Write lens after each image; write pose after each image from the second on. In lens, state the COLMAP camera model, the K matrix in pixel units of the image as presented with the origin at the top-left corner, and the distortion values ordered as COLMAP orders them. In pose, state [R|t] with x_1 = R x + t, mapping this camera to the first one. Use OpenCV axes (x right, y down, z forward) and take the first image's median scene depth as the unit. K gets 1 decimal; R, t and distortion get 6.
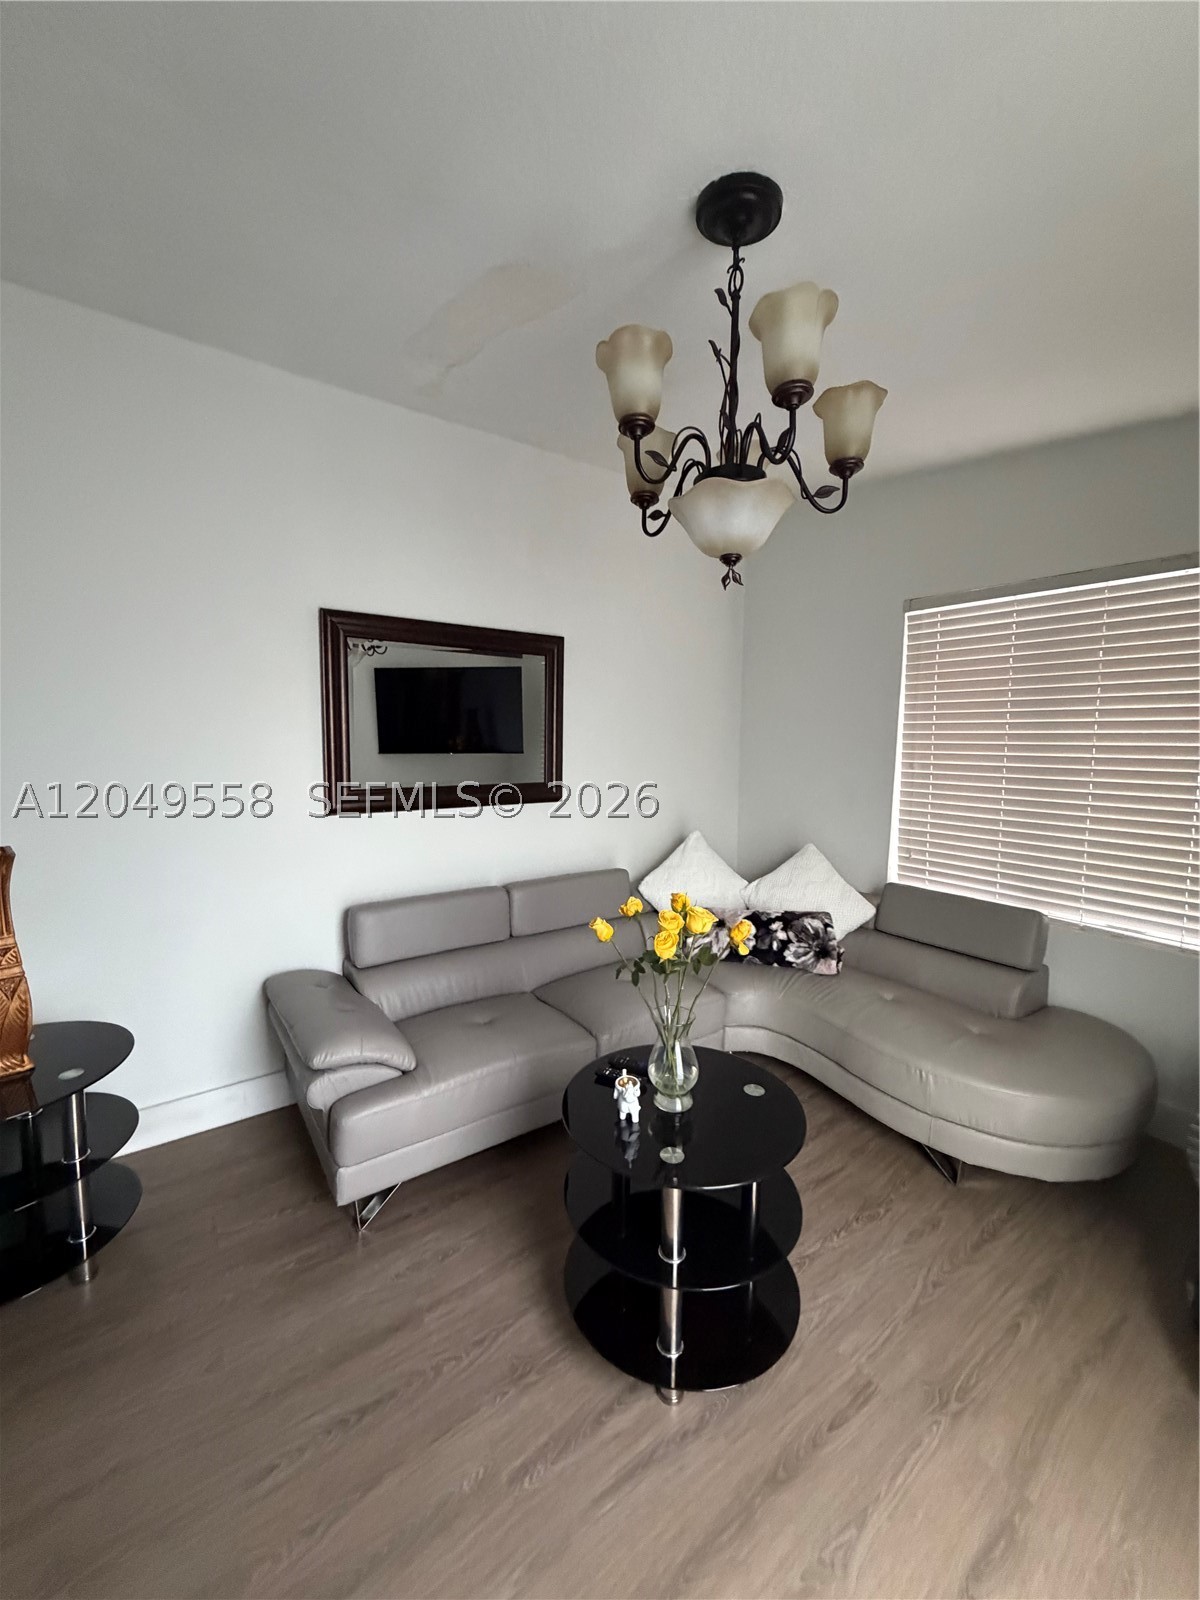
lens RADIAL K [[637.8, 0, 601.4], [0, 637.8, 800.6], [0, 0, 1]] dist [-0.000252, -0.000333]
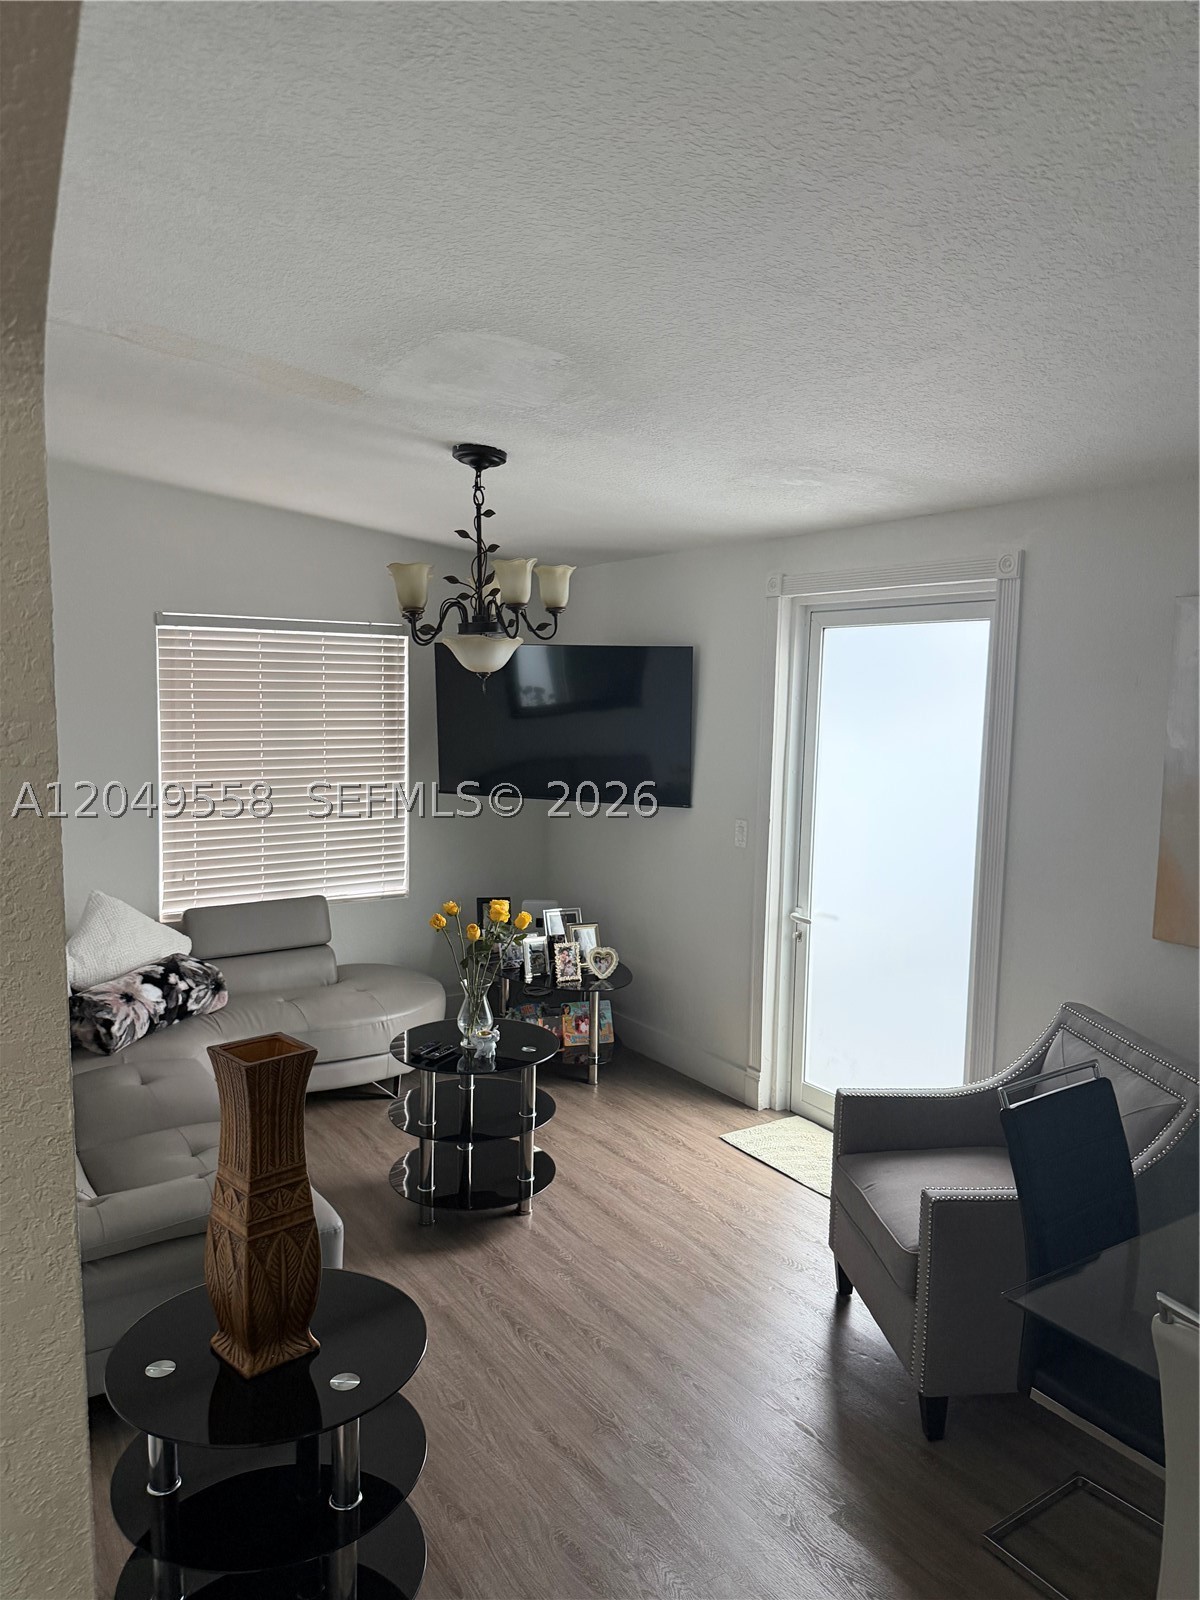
lens RADIAL K [[1174.6, 0, 583.7], [0, 1174.6, 828.8], [0, 0, 1]] dist [0.068954, -0.045987]
pose [[0.036008, -0.136313, 0.990011, -1.343018], [0.090822, 0.987000, 0.132595, -0.182540], [-0.995216, 0.085140, 0.047920, 0.330571]]
